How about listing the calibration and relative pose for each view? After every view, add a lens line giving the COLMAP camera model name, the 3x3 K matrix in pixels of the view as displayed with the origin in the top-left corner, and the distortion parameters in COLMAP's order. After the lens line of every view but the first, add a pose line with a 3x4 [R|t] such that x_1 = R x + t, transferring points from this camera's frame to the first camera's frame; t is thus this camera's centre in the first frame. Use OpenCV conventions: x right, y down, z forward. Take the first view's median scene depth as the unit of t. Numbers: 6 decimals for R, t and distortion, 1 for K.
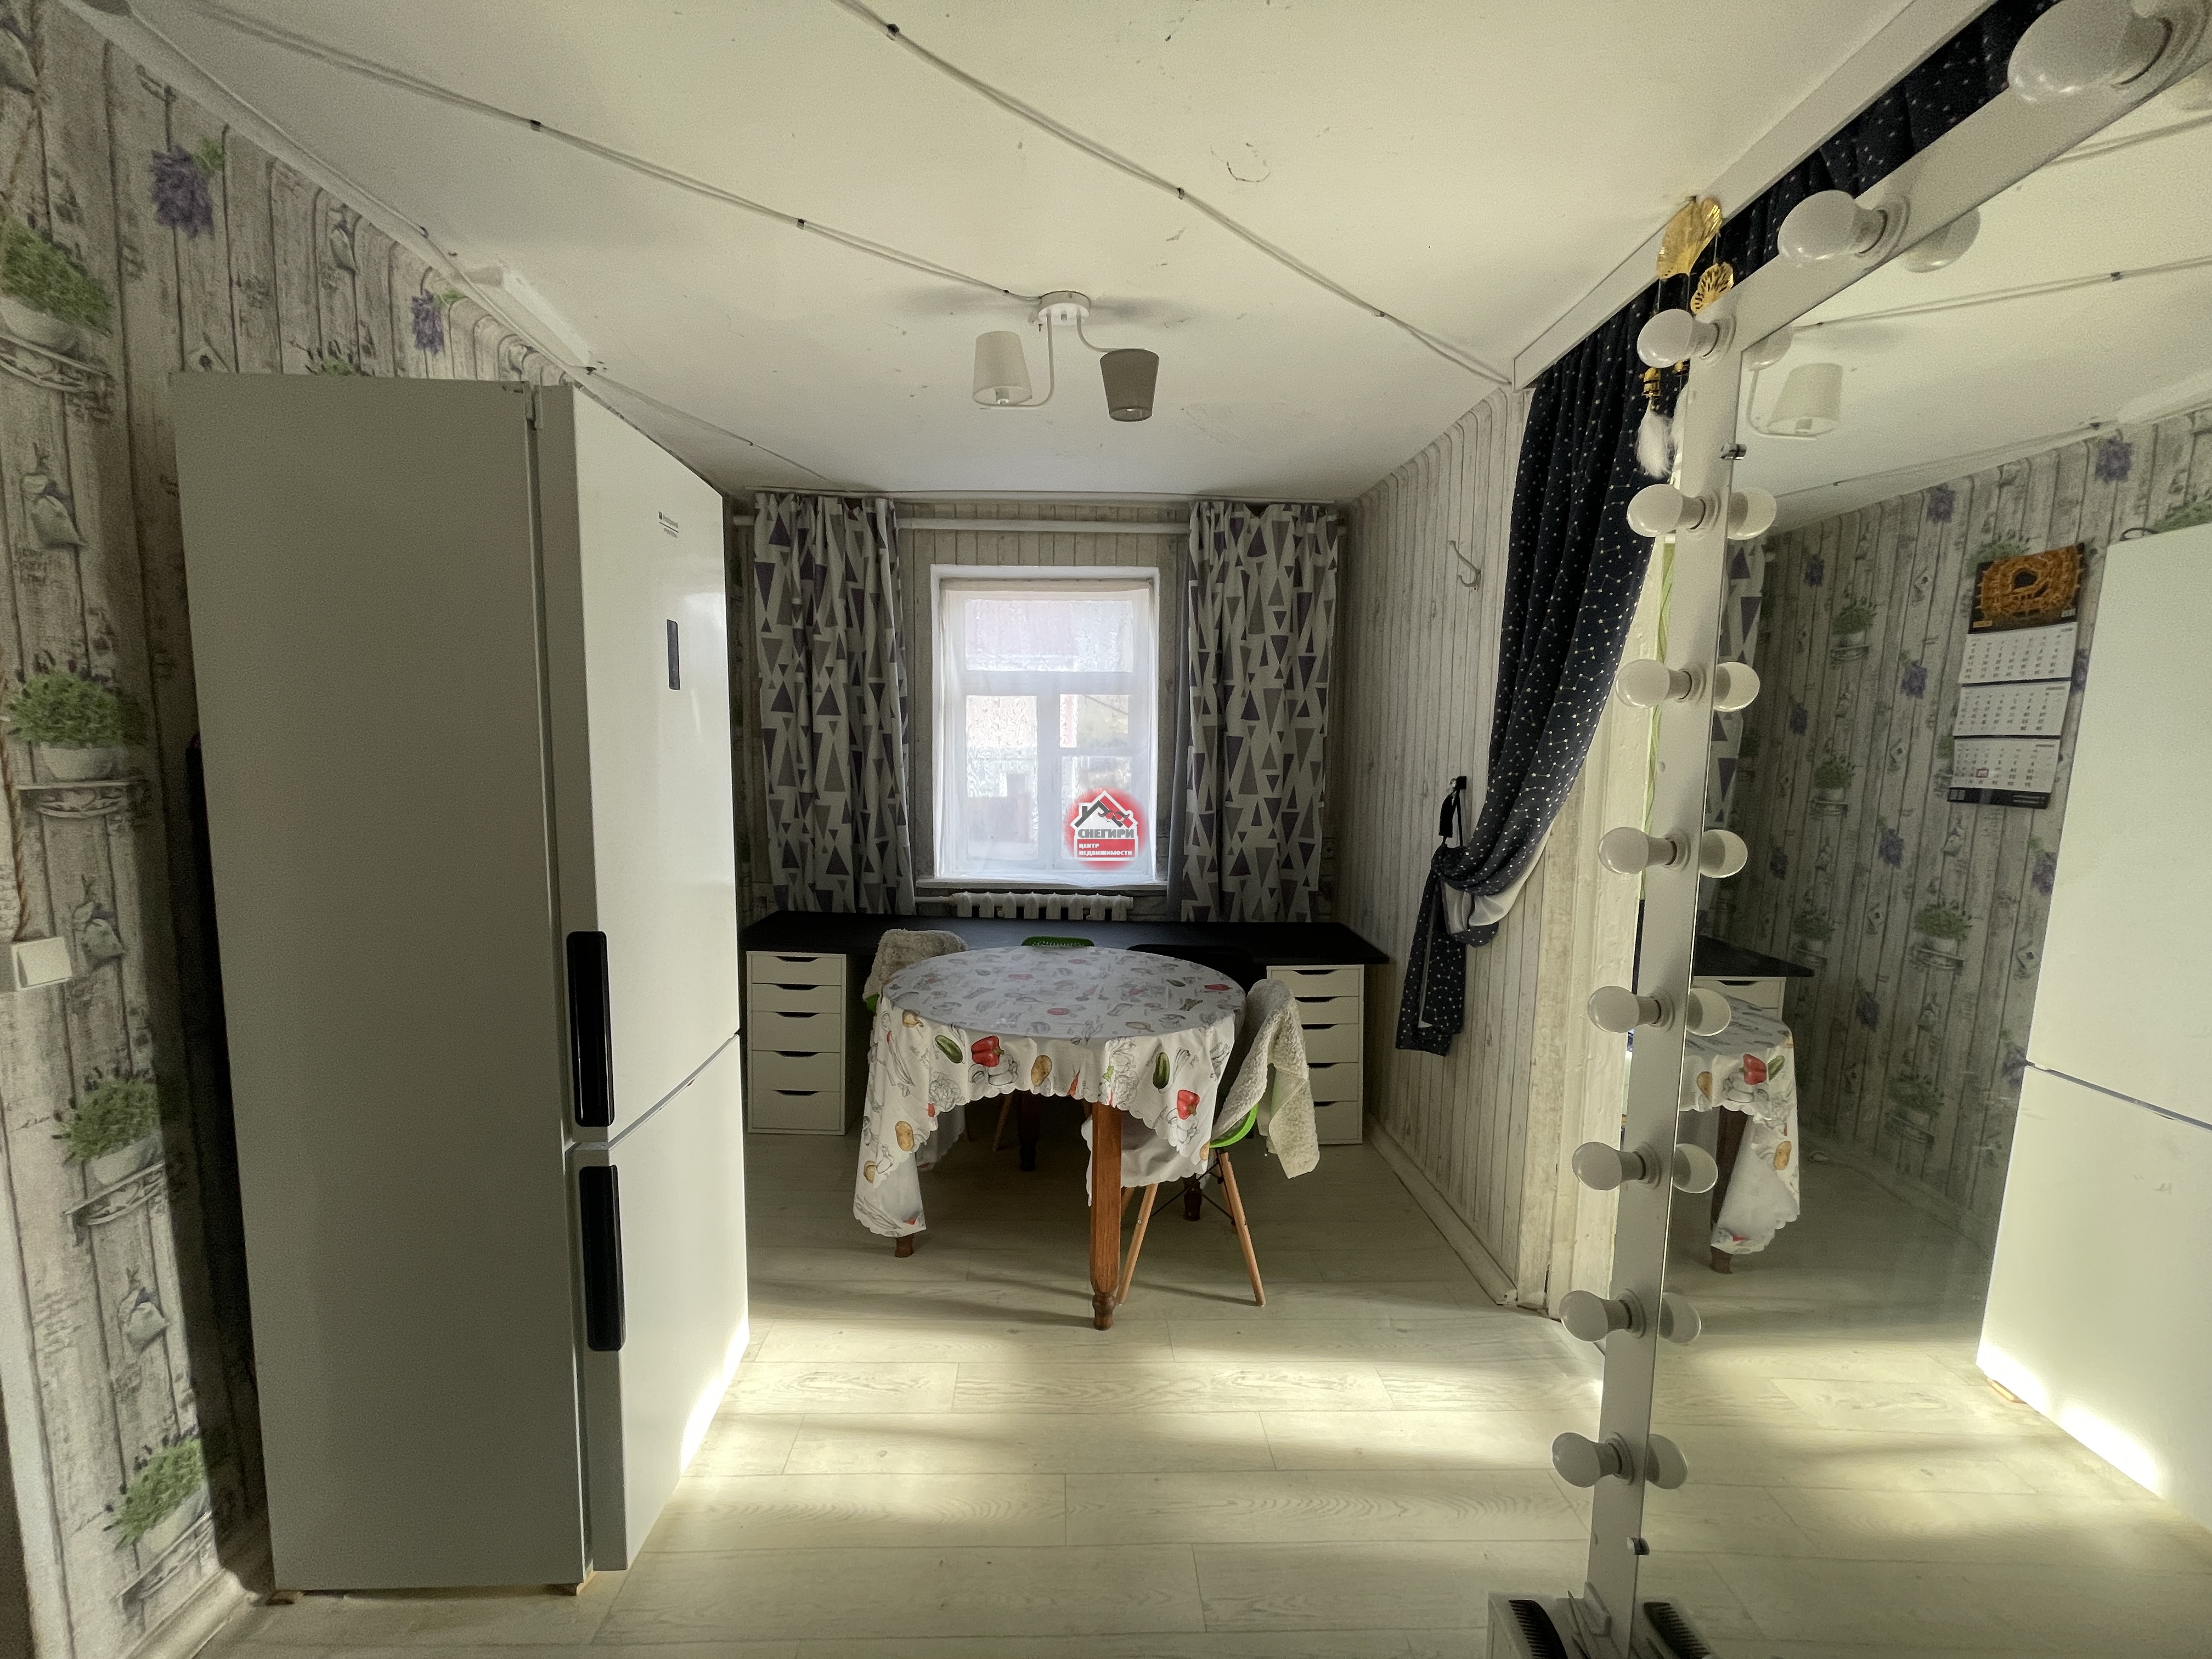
lens RADIAL K [[899.6, 0, 1083.5], [0, 899.6, 840.2], [0, 0, 1]] dist [0.002031, 0.000023]
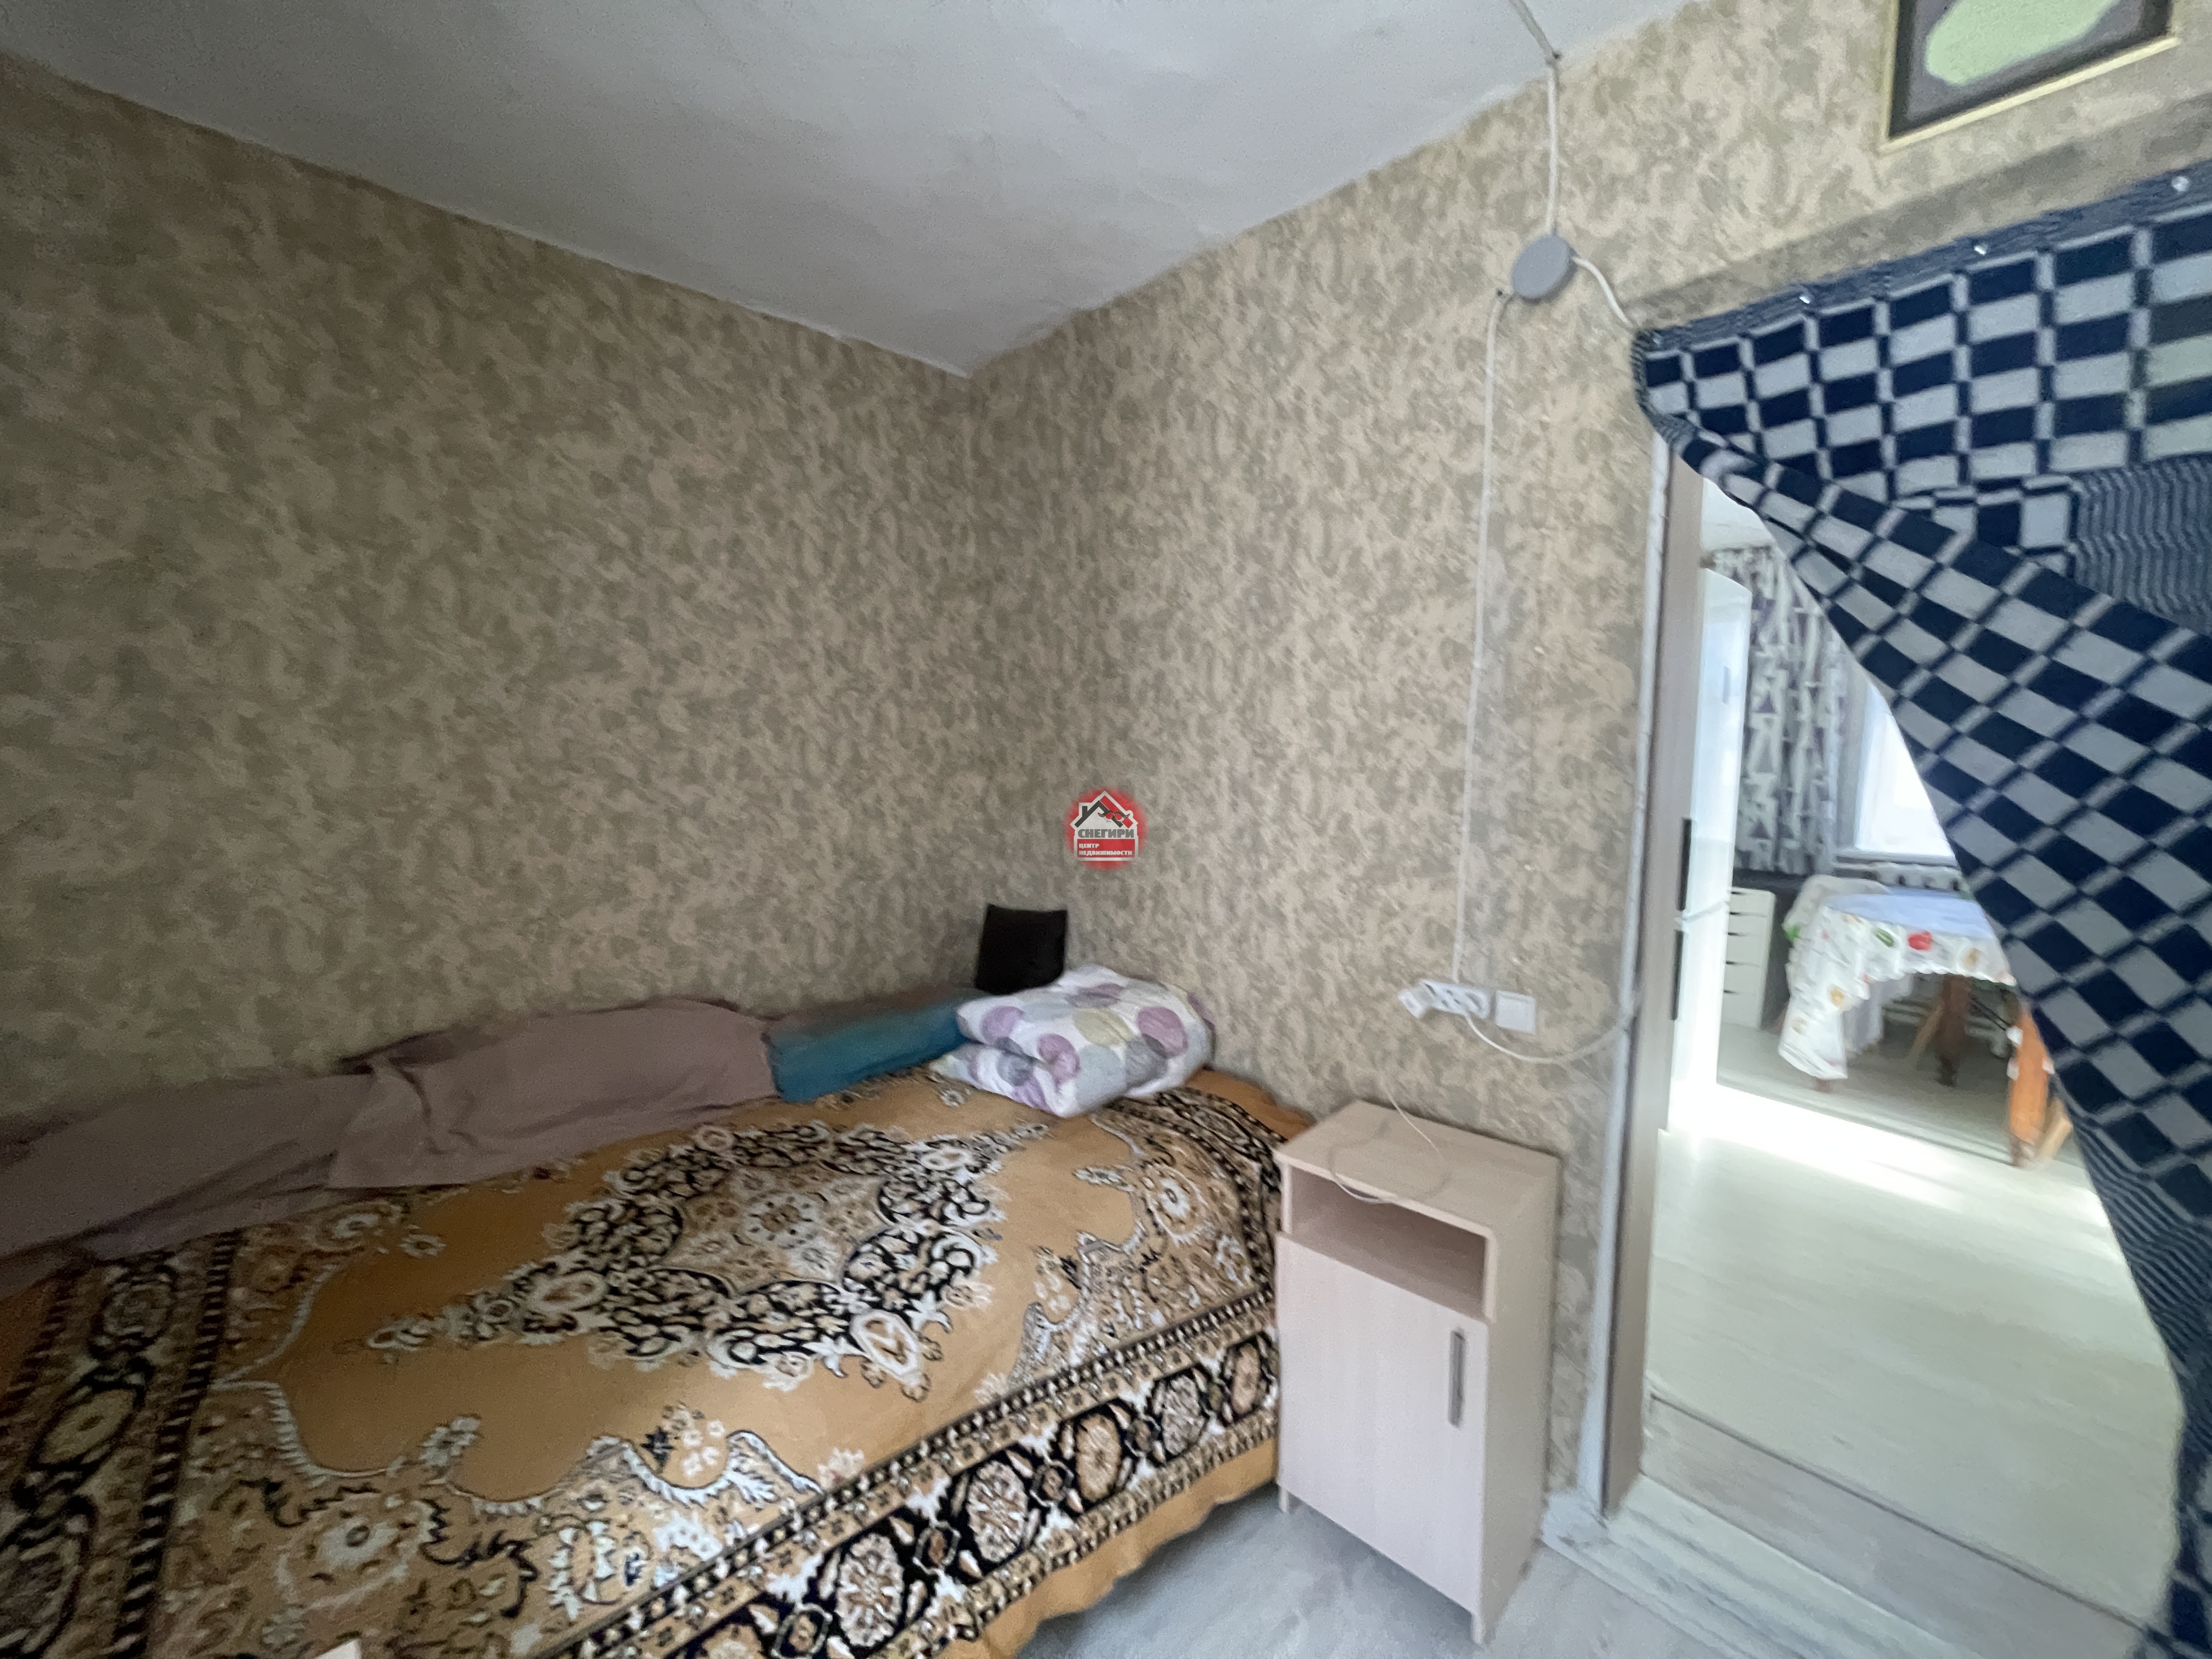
lens RADIAL K [[891.8, 0, 1096.8], [0, 891.8, 836.5], [0, 0, 1]] dist [0.000234, 0.000430]
pose [[0.670670, 0.068985, -0.738541, 0.030941], [-0.076138, 0.996809, 0.023967, 0.078882], [0.737838, 0.040157, 0.673782, -0.563042]]
